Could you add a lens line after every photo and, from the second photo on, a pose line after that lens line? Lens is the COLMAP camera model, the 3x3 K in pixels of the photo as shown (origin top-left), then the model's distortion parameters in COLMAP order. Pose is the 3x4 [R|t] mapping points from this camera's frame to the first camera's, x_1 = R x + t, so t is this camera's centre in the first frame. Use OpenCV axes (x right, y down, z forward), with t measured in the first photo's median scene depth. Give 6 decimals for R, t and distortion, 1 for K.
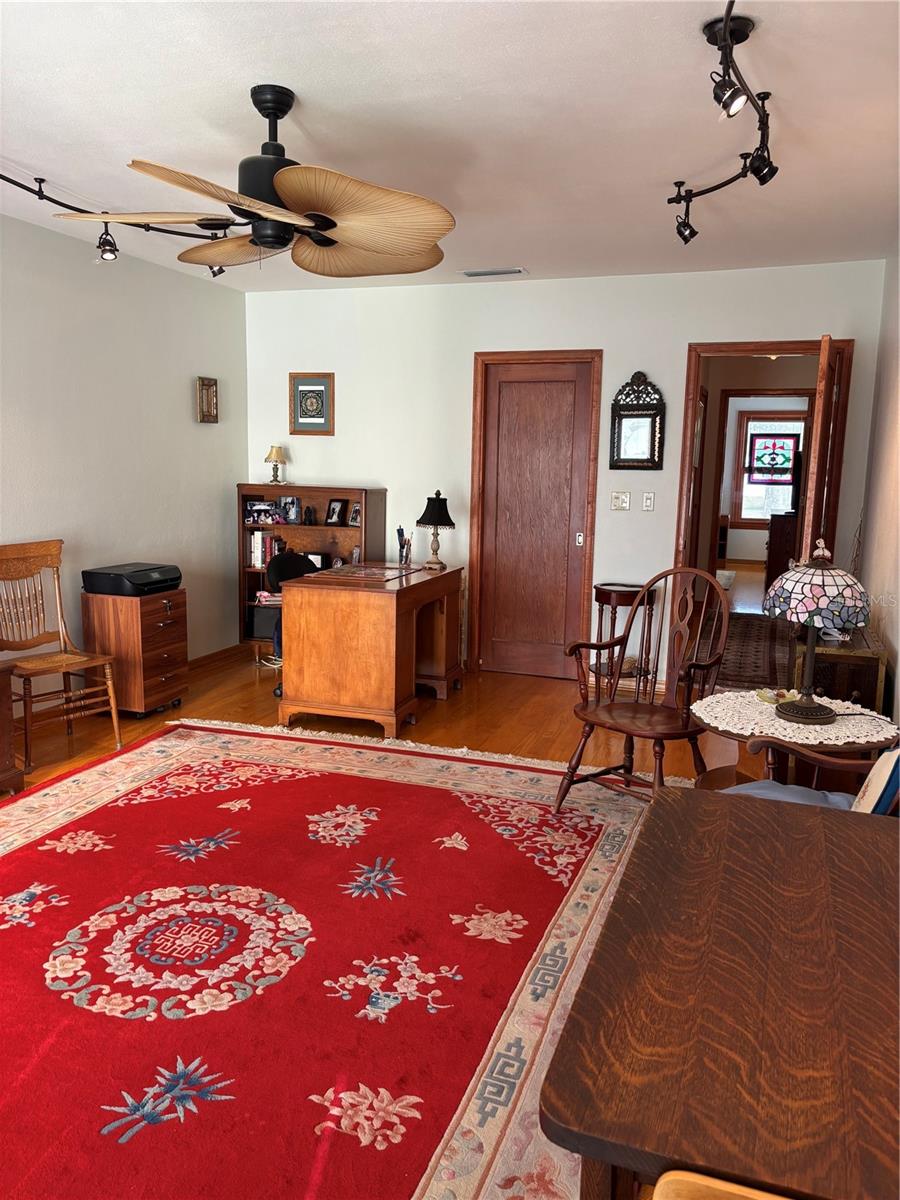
lens RADIAL K [[907.5, 0, 450.0], [0, 907.5, 600.0], [0, 0, 1]] dist [0.002529, -0.002686]
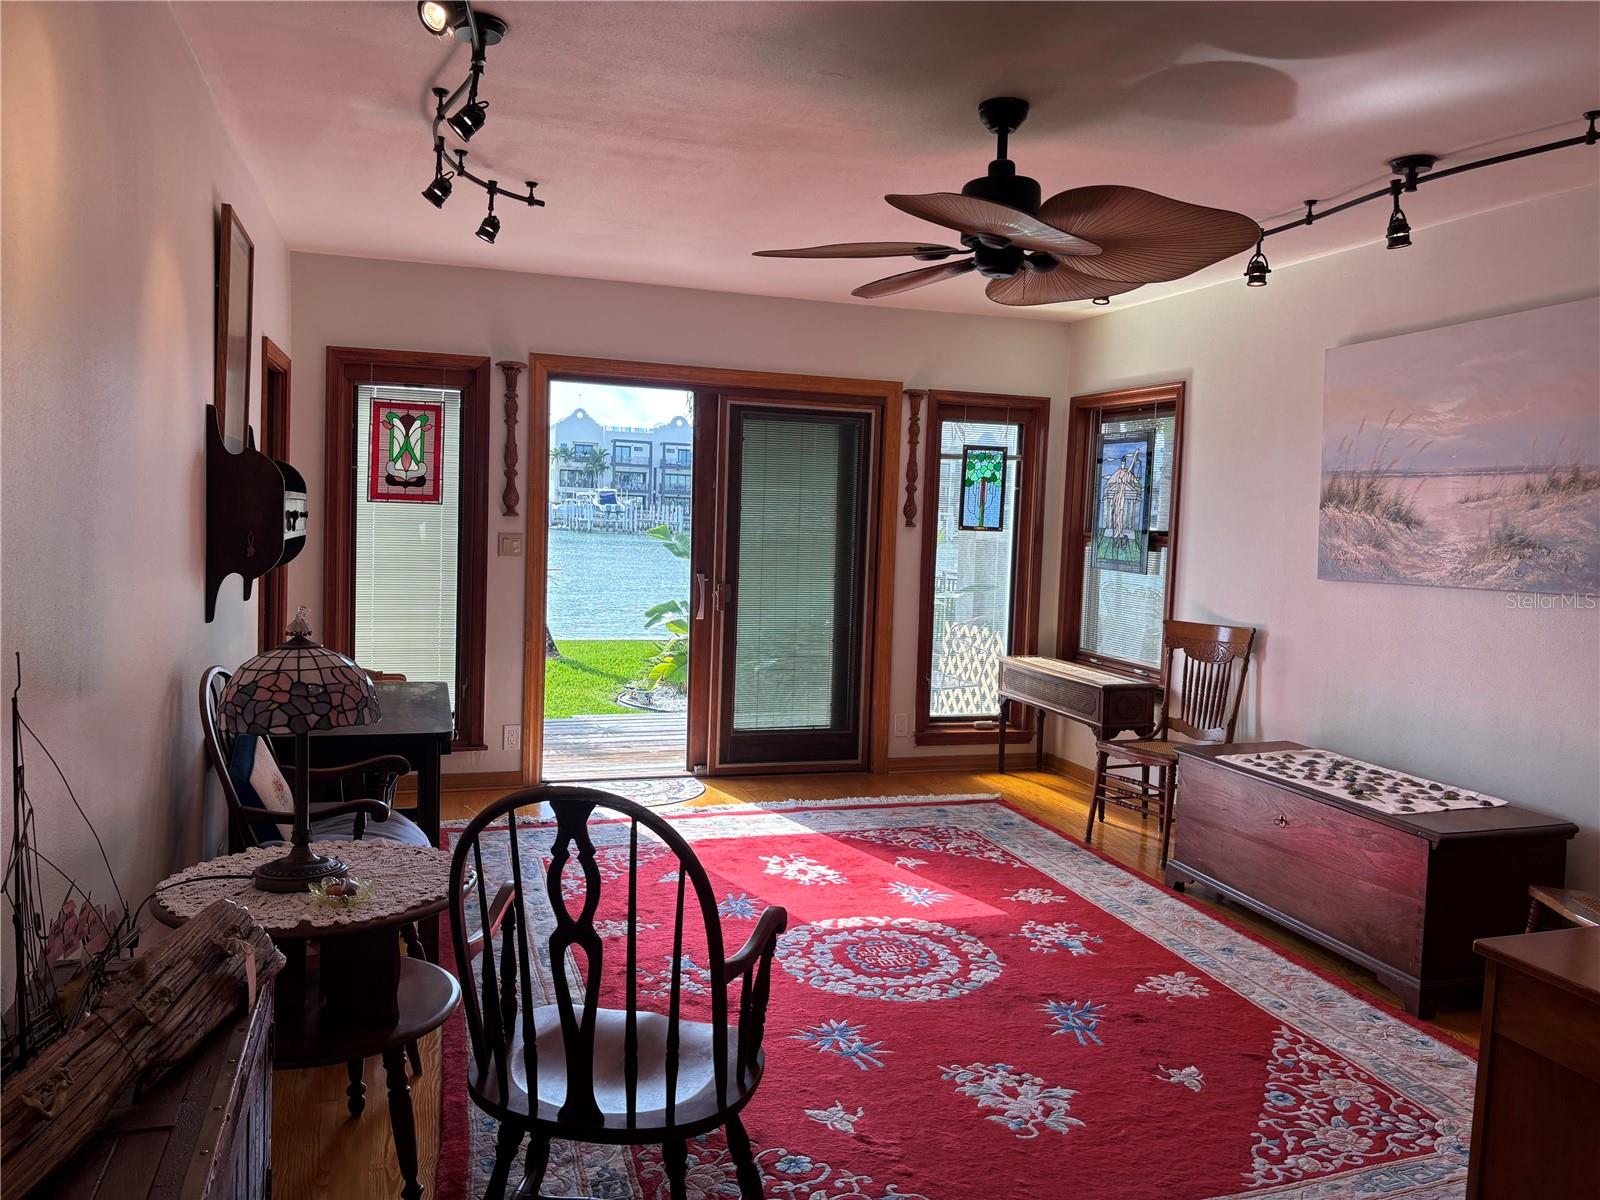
lens RADIAL K [[1210.0, 0, 800.0], [0, 1210.0, 600.0], [0, 0, 1]] dist [0.002529, -0.002686]
pose [[-0.794147, 0.009604, -0.607650, 0.614672], [-0.138208, 0.970822, 0.195969, -0.285224], [0.591802, 0.239610, -0.769648, 1.768425]]
